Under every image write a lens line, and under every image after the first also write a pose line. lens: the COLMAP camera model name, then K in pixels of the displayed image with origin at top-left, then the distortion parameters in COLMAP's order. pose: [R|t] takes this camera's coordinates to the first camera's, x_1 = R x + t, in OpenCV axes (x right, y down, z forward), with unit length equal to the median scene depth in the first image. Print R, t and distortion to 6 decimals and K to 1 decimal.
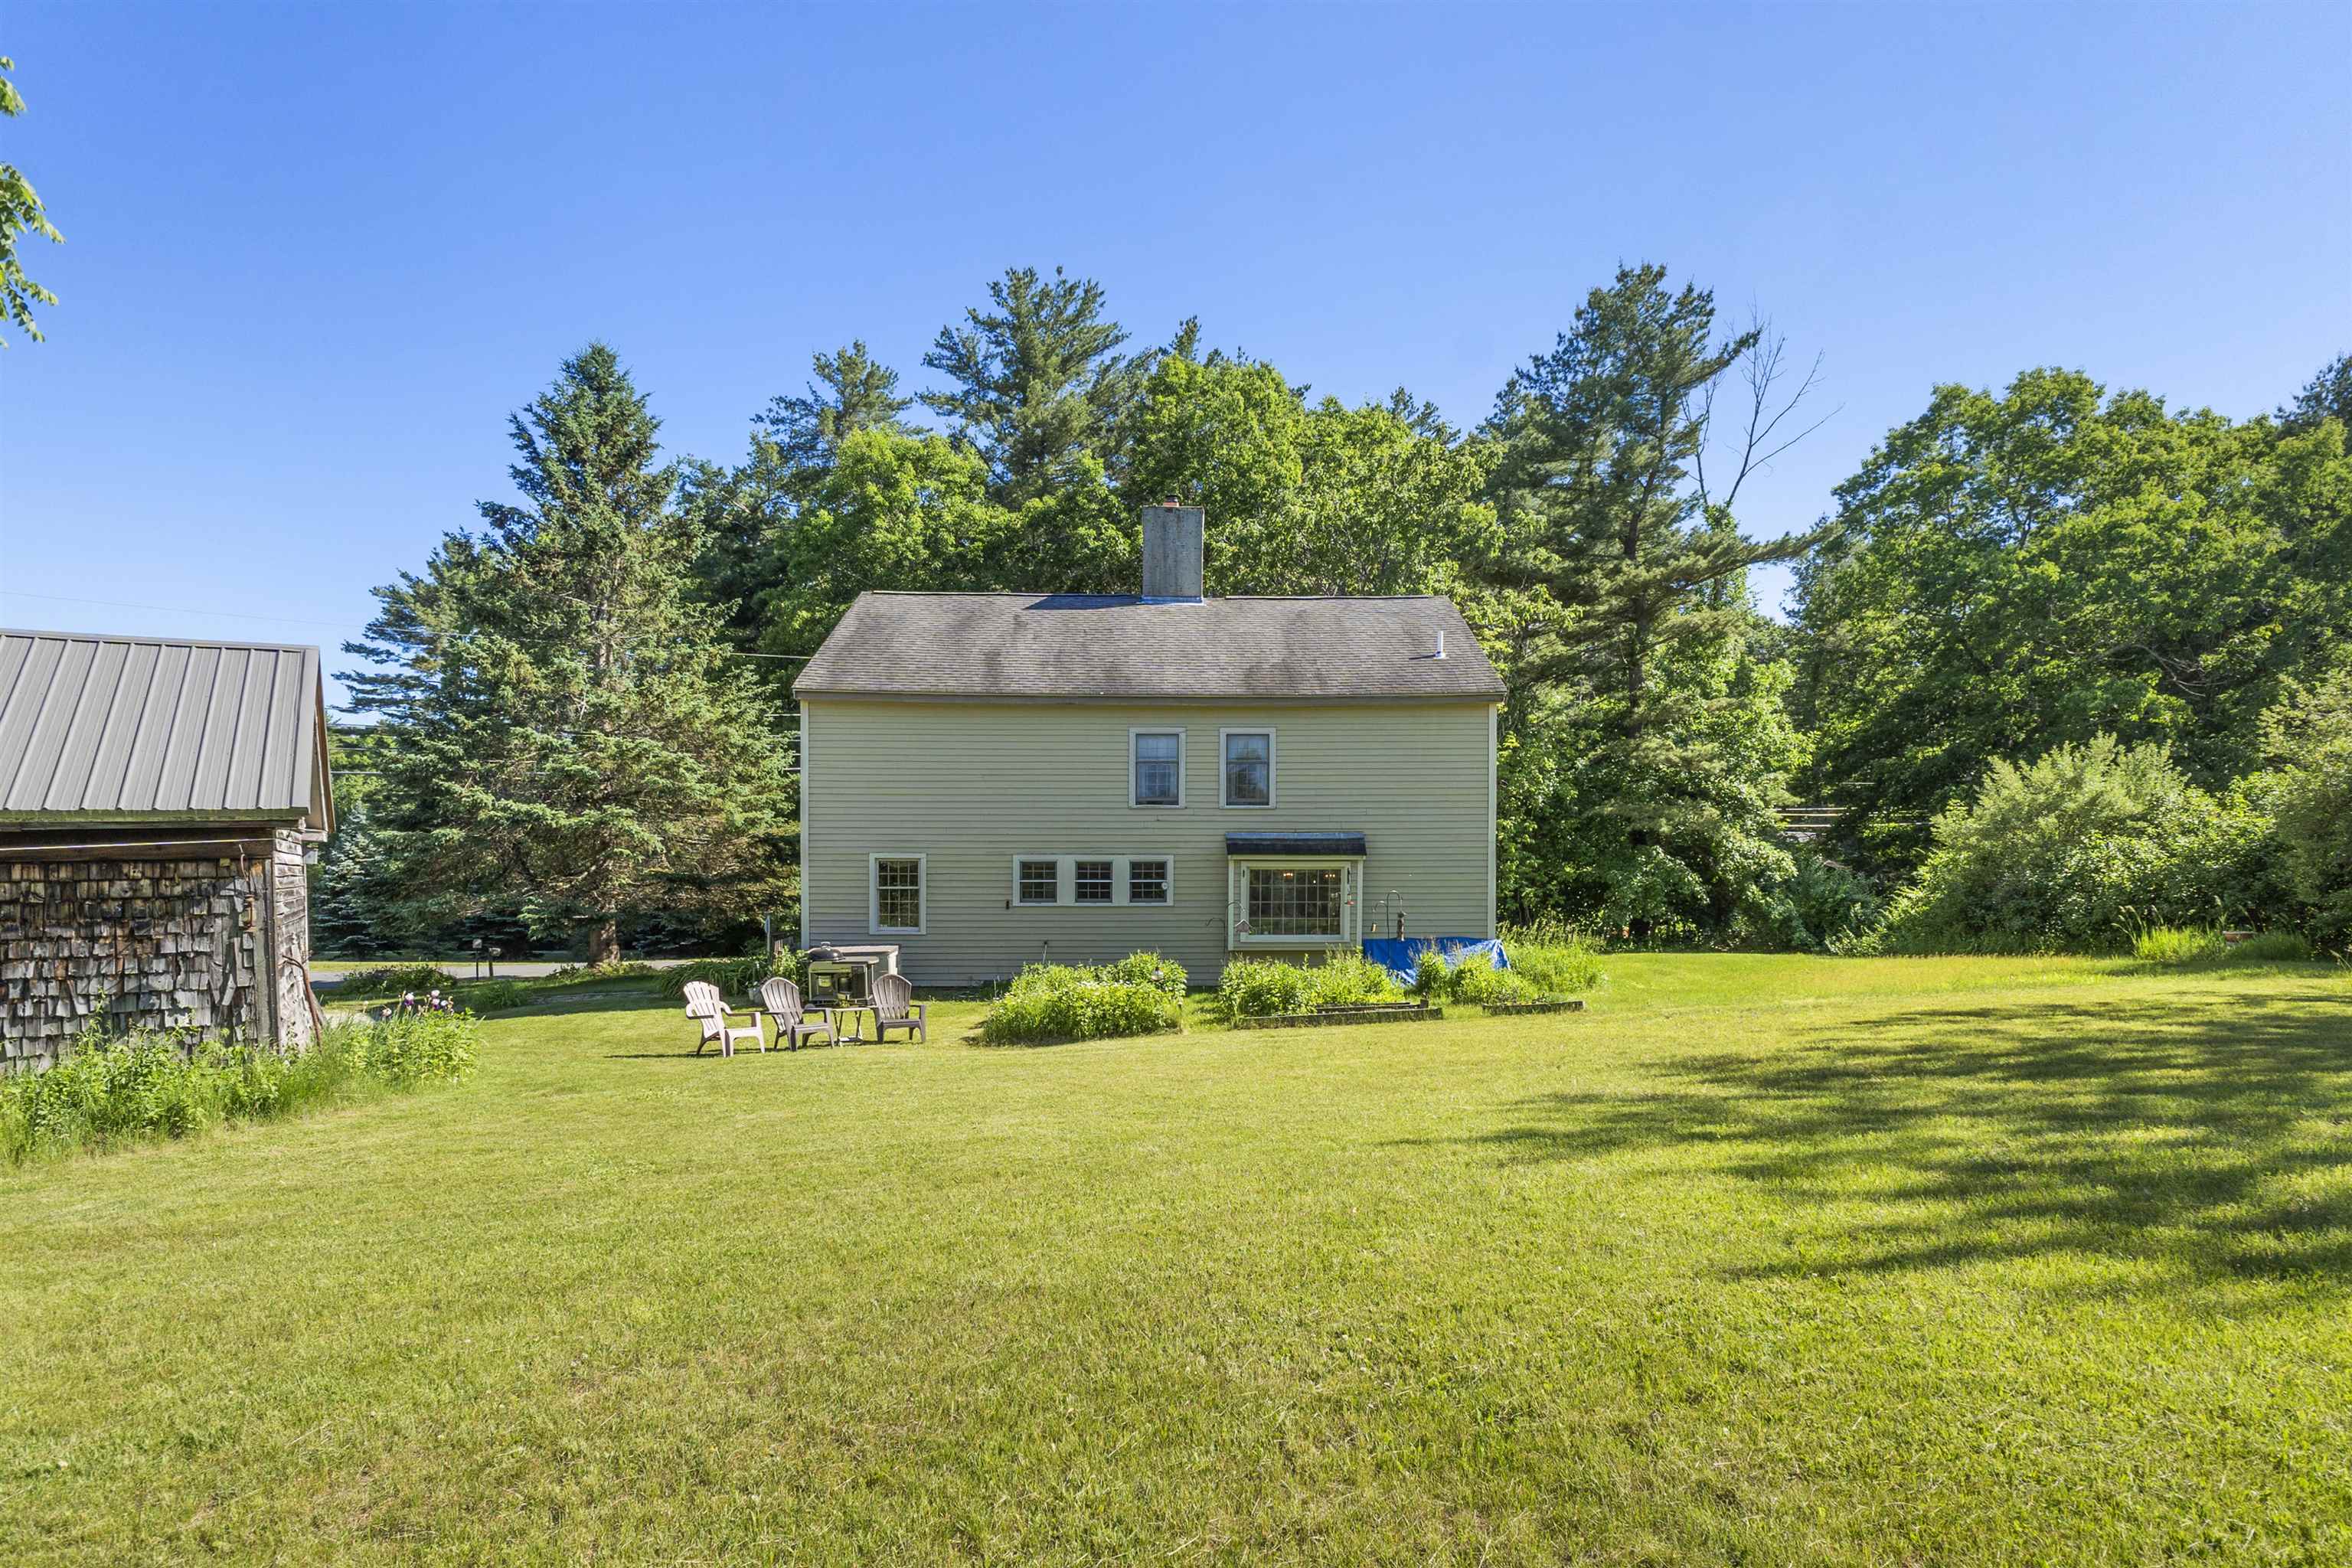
lens RADIAL K [[1354.3, 0, 1176.9], [0, 1354.3, 882.7], [0, 0, 1]] dist [0.000860, -0.000006]
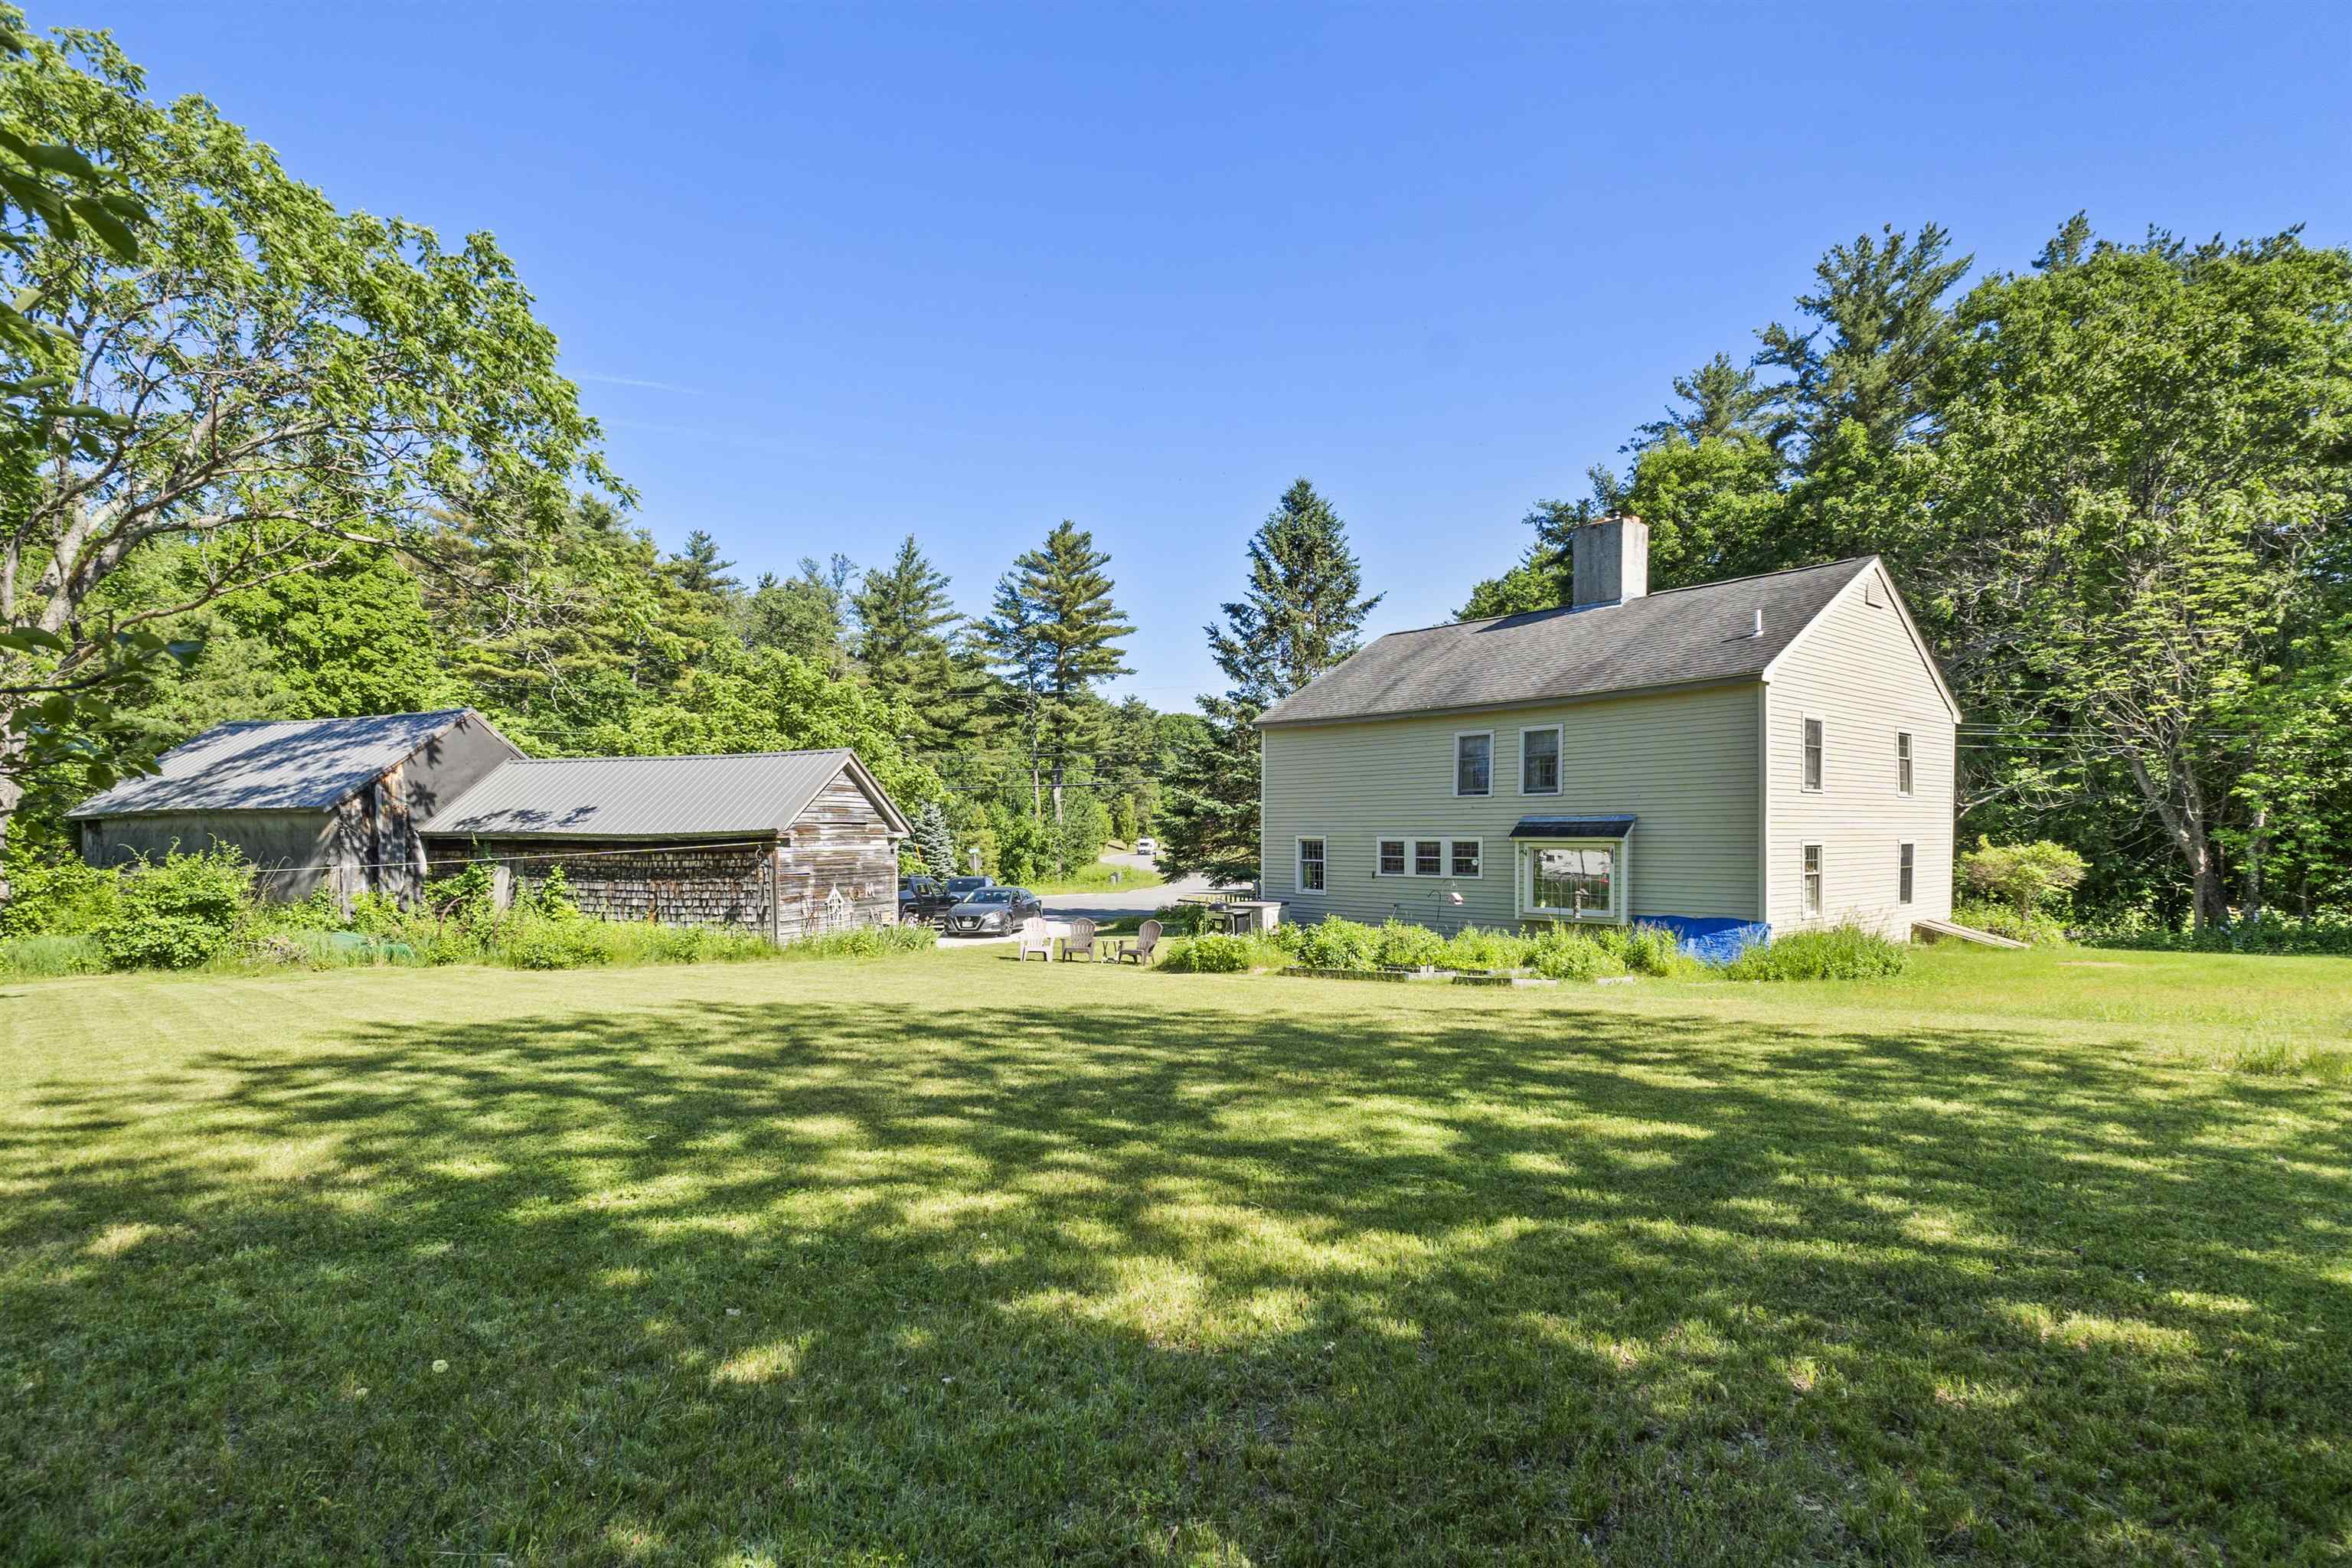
lens RADIAL K [[1223.3, 0, 1176.5], [0, 1223.3, 790.9], [0, 0, 1]] dist [0.000962, -0.000017]
pose [[0.627066, -0.029425, -0.778410, 0.665065], [-0.000697, 0.999265, -0.038336, -0.018971], [0.778966, 0.024582, 0.626584, 0.115800]]
